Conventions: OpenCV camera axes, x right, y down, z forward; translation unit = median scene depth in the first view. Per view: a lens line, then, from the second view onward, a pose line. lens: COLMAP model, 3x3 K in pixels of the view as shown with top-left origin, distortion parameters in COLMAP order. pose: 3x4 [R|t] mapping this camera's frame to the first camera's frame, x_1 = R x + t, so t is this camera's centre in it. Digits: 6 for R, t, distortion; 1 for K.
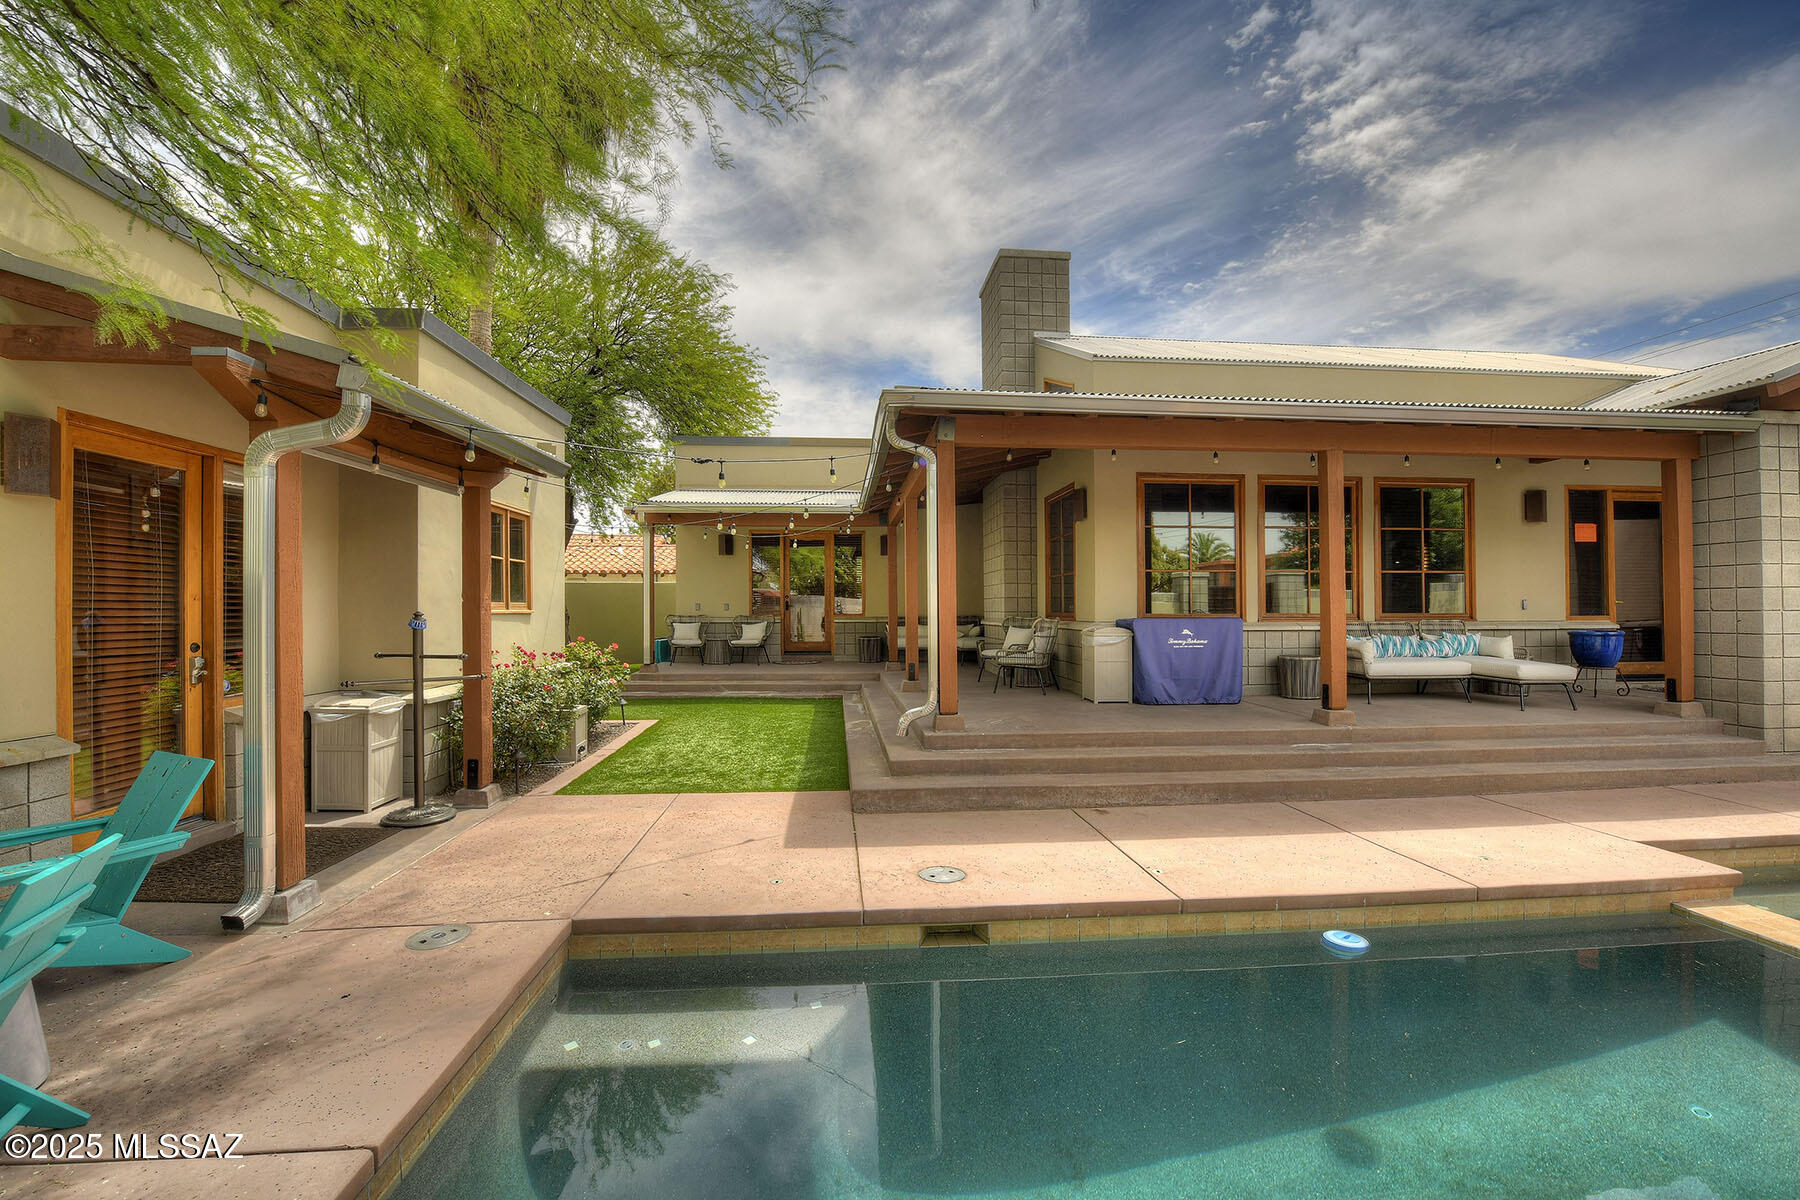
lens RADIAL K [[735.1, 0, 887.7], [0, 735.1, 603.4], [0, 0, 1]] dist [-0.013689, -0.000605]
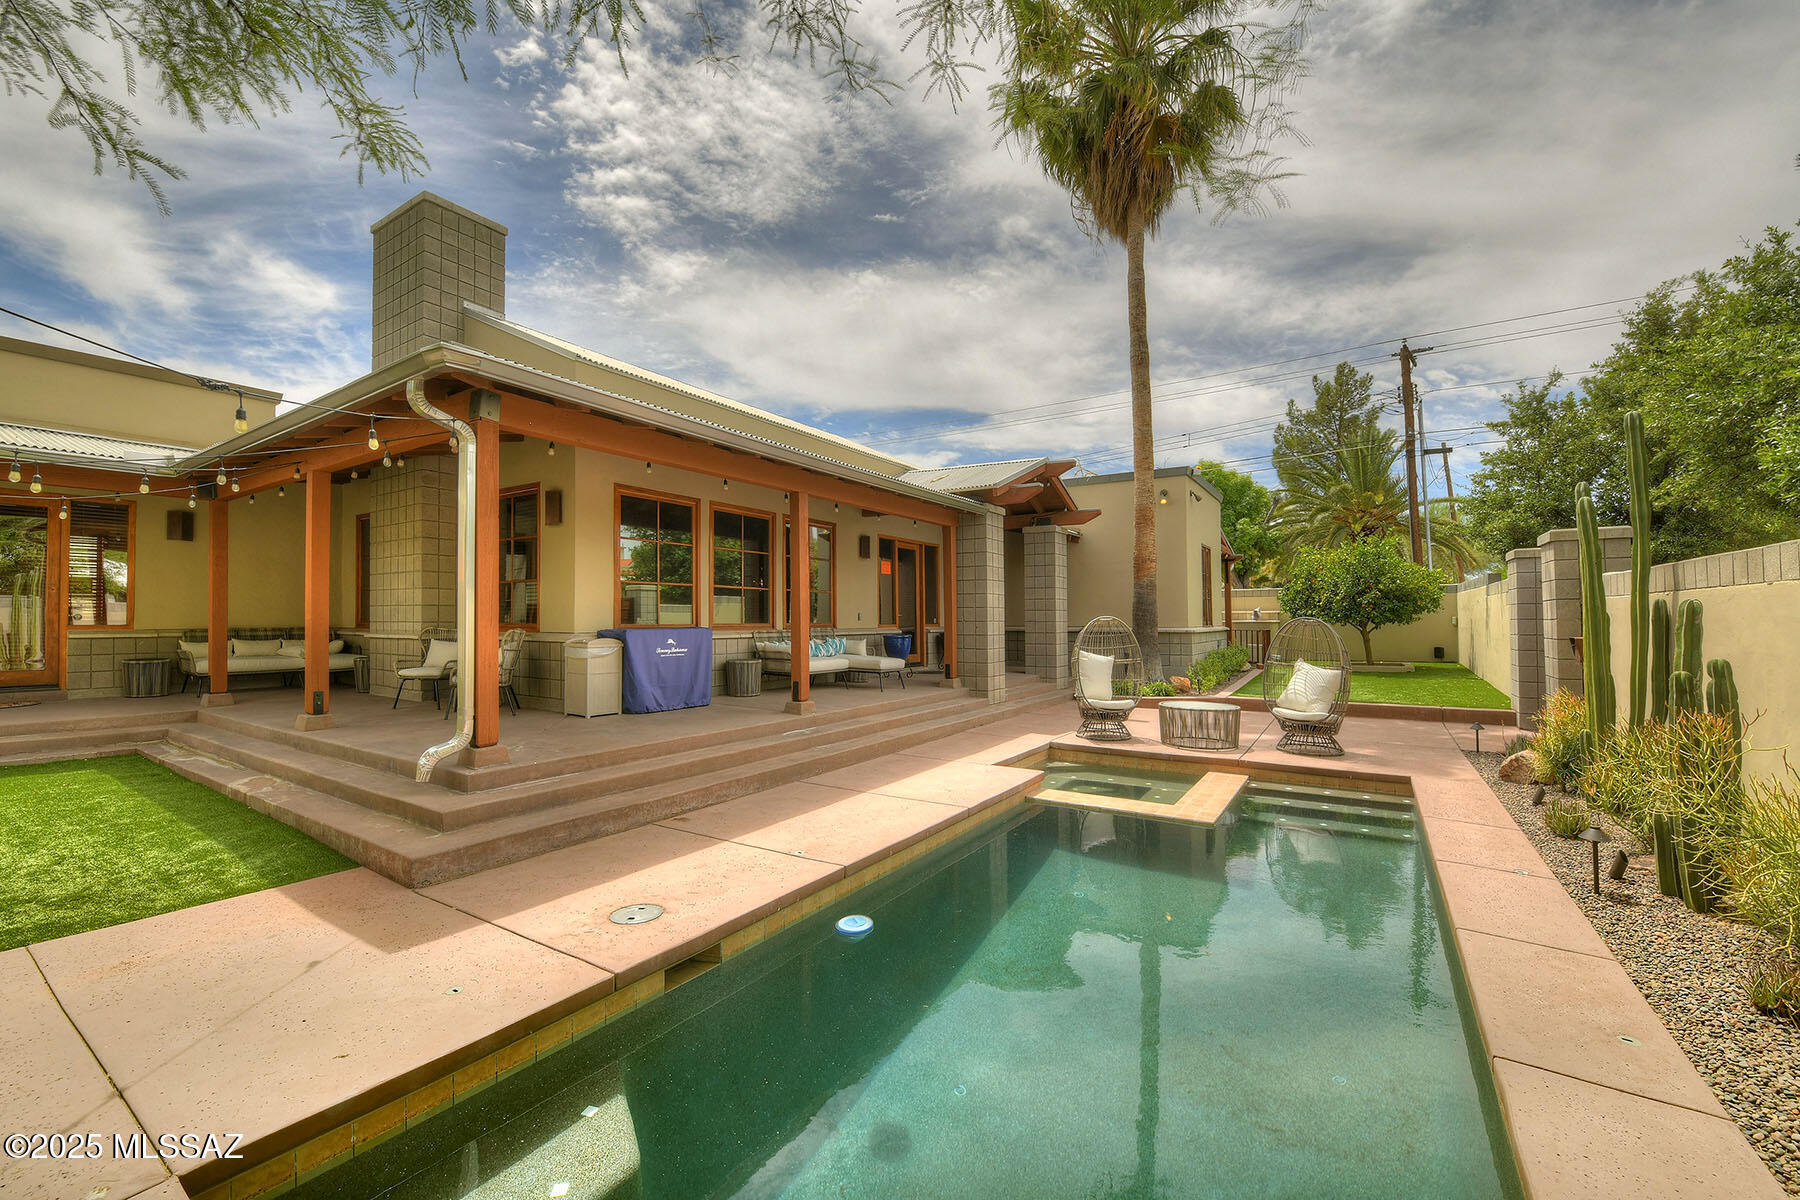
lens RADIAL K [[735.1, 0, 887.7], [0, 735.1, 603.4], [0, 0, 1]] dist [-0.013689, -0.000605]
pose [[0.612395, 0.018029, 0.790347, -0.299459], [-0.008798, 0.999833, -0.015991, -0.002368], [-0.790503, 0.002839, 0.612451, 0.128213]]
